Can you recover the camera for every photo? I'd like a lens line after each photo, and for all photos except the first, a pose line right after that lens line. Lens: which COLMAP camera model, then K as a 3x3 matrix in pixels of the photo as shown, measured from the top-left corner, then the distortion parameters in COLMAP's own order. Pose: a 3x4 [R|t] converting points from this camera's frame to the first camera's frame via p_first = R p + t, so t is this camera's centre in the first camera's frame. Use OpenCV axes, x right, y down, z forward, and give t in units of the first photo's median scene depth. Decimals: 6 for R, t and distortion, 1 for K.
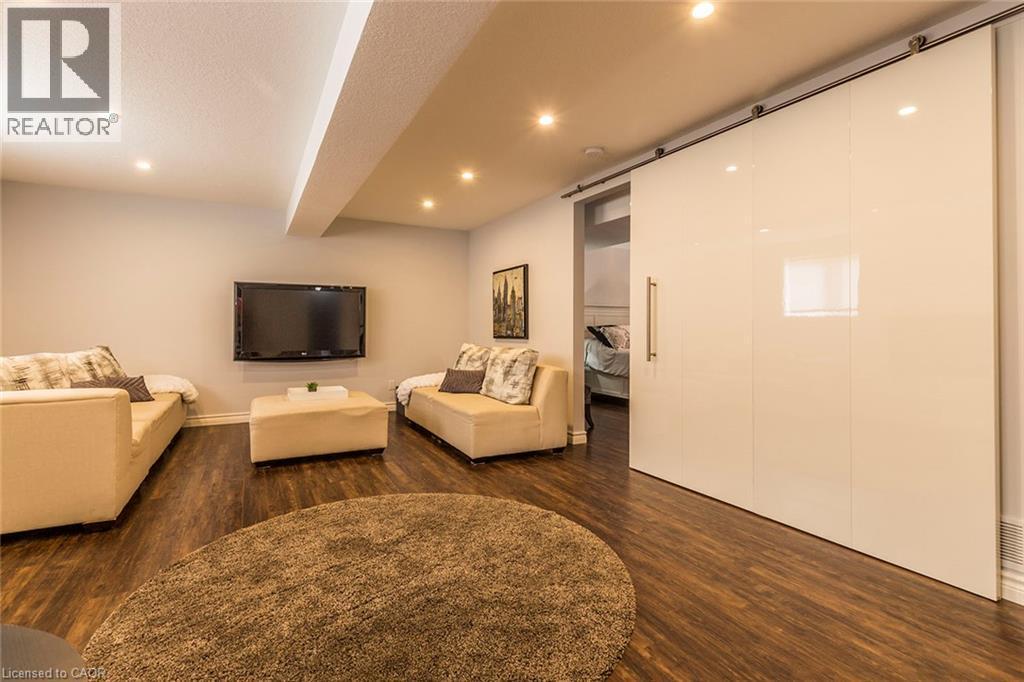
lens RADIAL K [[472.4, 0, 505.7], [0, 472.4, 327.2], [0, 0, 1]] dist [0.010668, -0.003259]
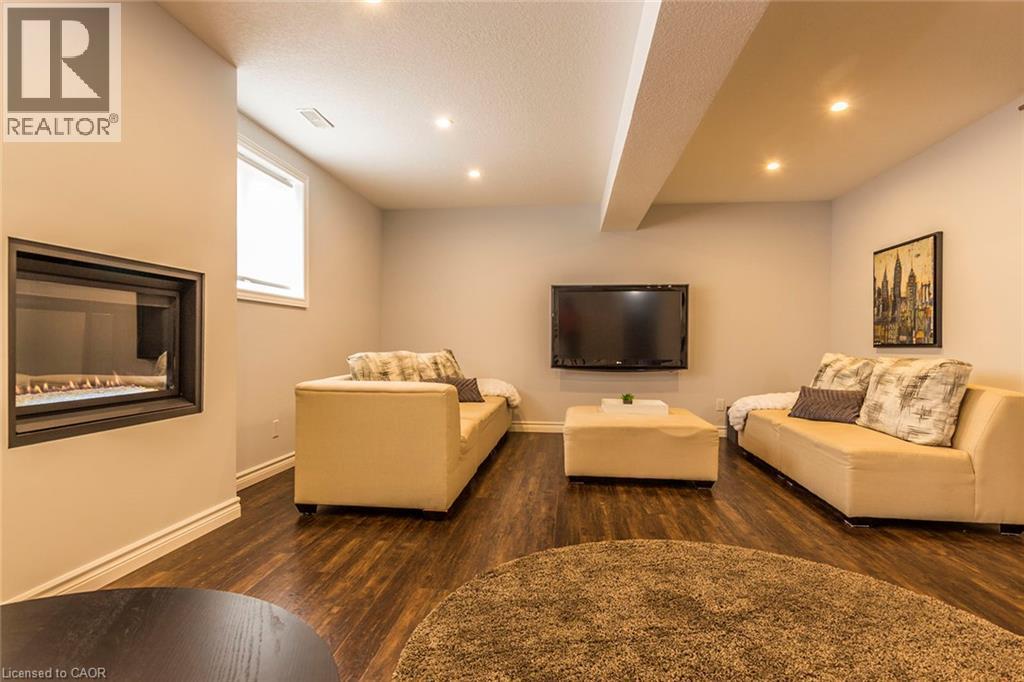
lens RADIAL K [[527.4, 0, 512.4], [0, 527.4, 341.7], [0, 0, 1]] dist [0.000614, -0.003056]
pose [[0.823321, 0.001110, -0.567574, -0.039079], [-0.000614, 0.999999, 0.001065, 0.024457], [0.567575, -0.000528, 0.823321, 0.096626]]
